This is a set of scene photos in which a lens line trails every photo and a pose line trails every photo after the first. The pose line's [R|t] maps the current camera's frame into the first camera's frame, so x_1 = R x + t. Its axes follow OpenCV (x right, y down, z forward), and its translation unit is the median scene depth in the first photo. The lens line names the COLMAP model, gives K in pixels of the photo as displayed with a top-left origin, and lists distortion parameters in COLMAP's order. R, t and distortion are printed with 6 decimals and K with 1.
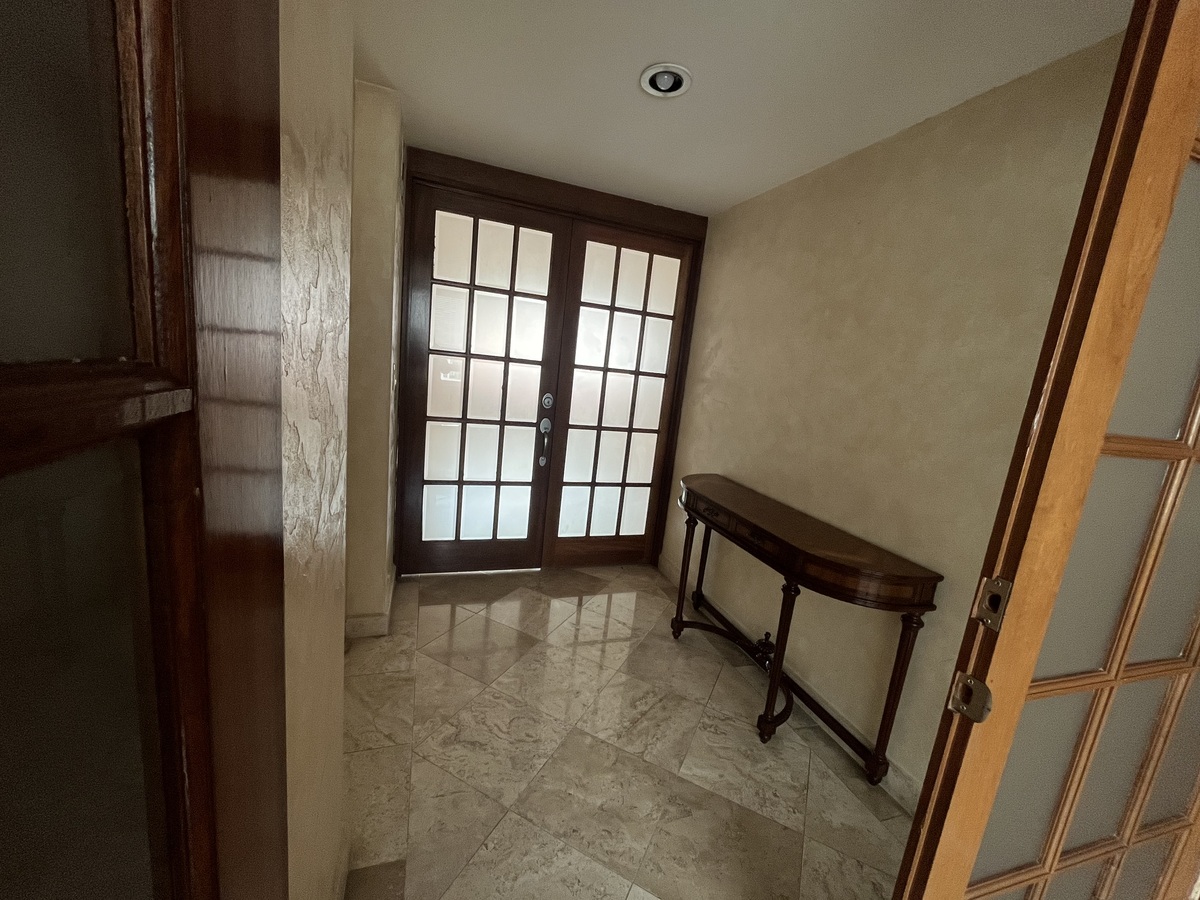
lens RADIAL K [[483.5, 0, 598.5], [0, 483.5, 446.1], [0, 0, 1]] dist [-0.003240, 0.000208]
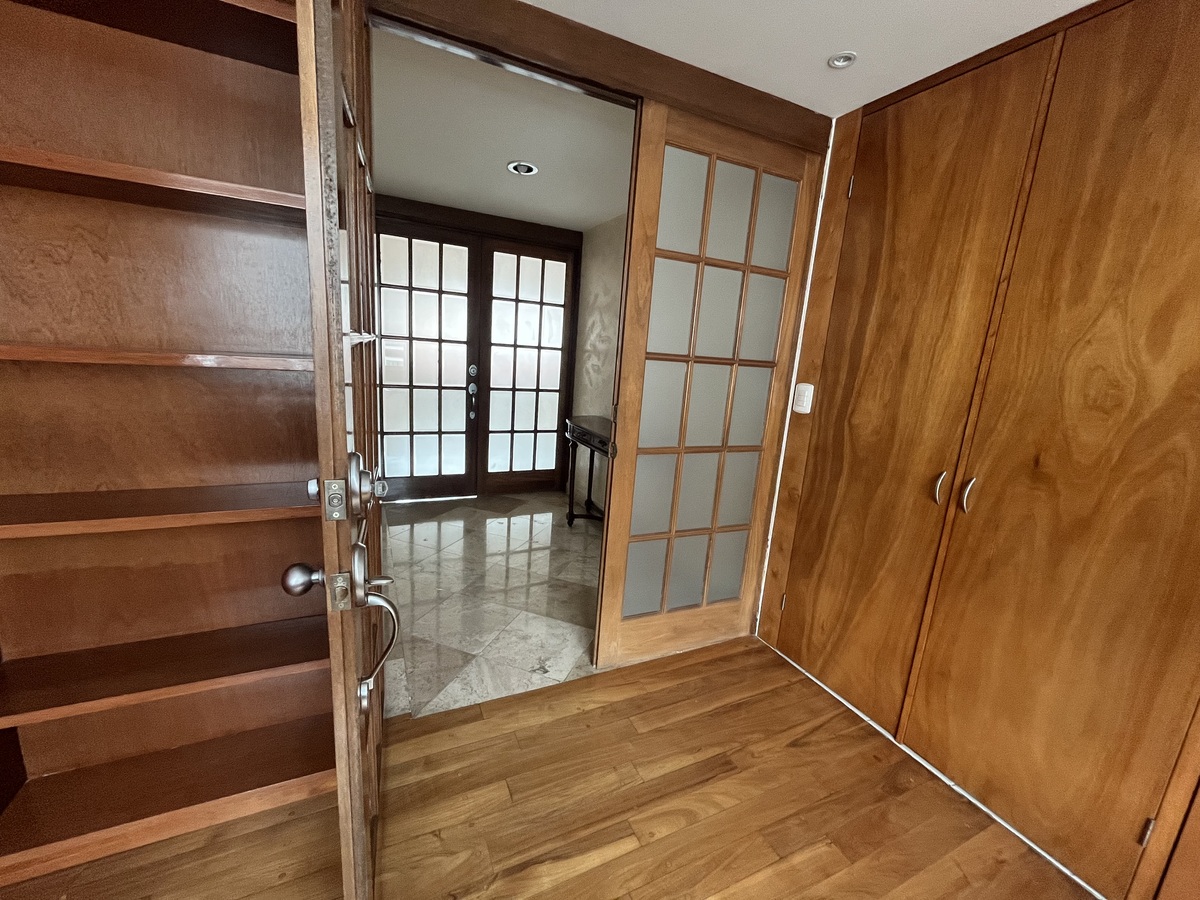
lens RADIAL K [[483.5, 0, 598.6], [0, 483.5, 447.6], [0, 0, 1]] dist [-0.003240, 0.000208]
pose [[0.992655, -0.059329, 0.105436, 0.087542], [0.055371, 0.997661, 0.040073, 0.086674], [-0.107567, -0.033941, 0.993618, -0.390901]]
